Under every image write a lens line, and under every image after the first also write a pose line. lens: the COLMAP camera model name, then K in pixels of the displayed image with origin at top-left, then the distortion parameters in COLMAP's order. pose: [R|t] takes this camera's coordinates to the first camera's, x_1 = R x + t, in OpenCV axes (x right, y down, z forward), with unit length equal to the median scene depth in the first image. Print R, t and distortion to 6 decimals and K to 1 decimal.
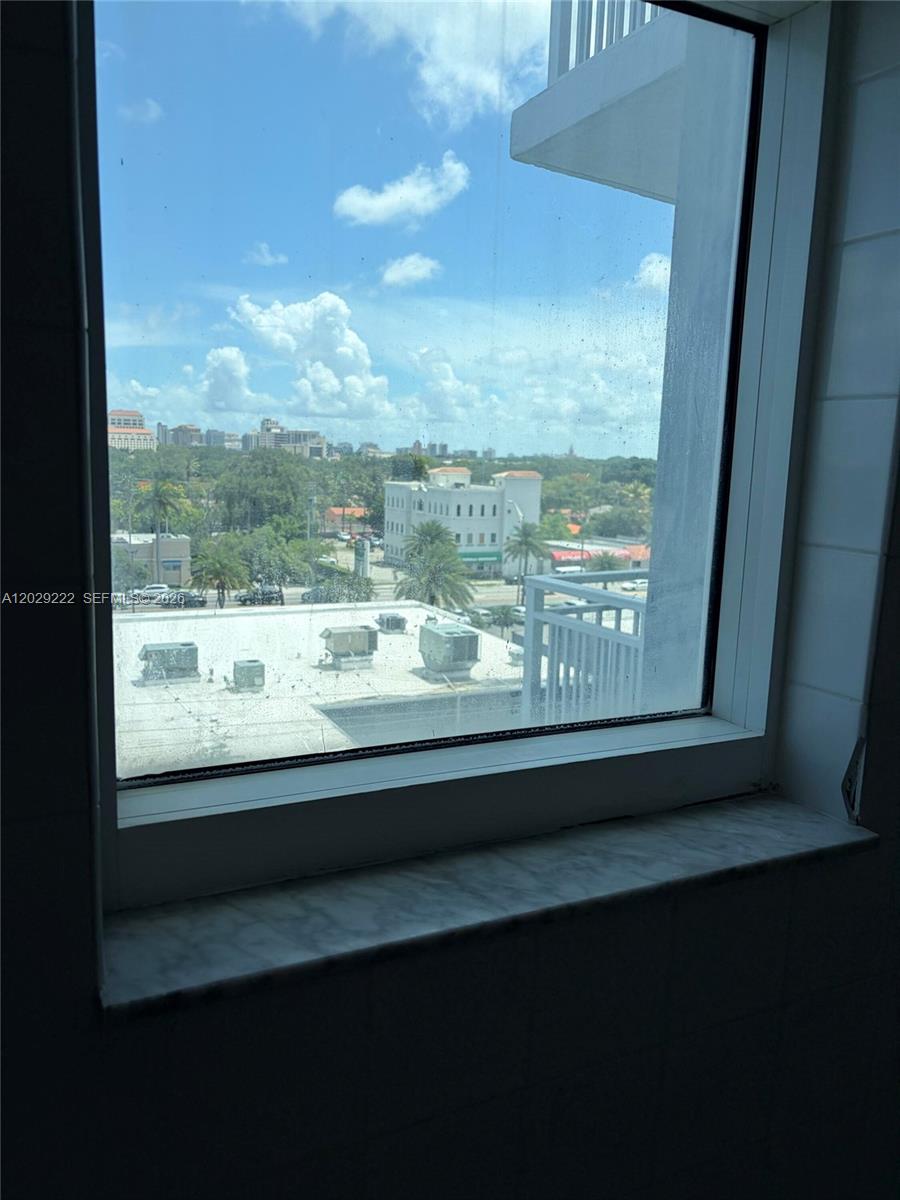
lens RADIAL K [[916.3, 0, 446.3], [0, 916.3, 600.2], [0, 0, 1]] dist [0.052107, -0.053683]
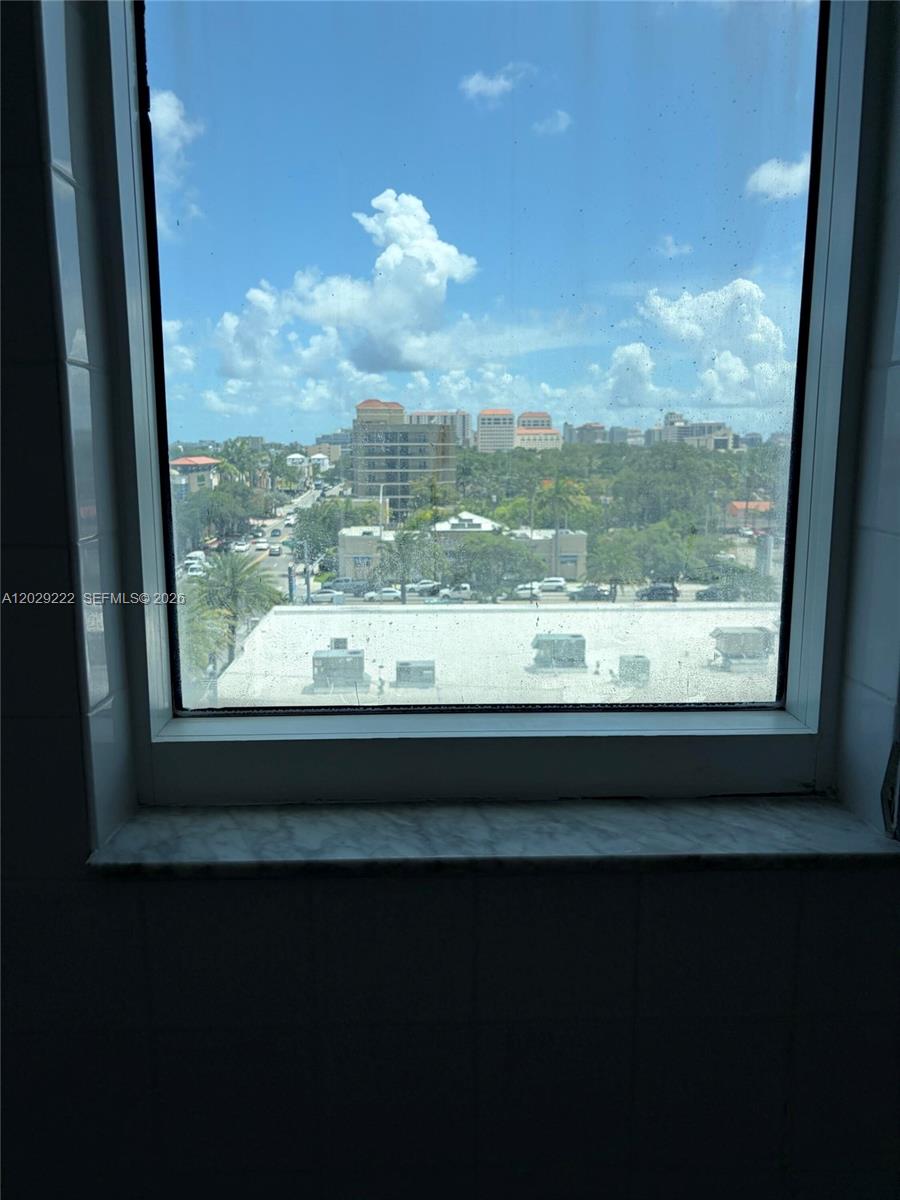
lens RADIAL K [[916.3, 0, 444.0], [0, 916.3, 603.9], [0, 0, 1]] dist [0.052107, -0.053683]
pose [[0.909391, 0.037822, -0.414220, 0.353850], [-0.034245, 0.999284, 0.016061, 0.012904], [0.414531, -0.000421, 0.910035, -0.001841]]
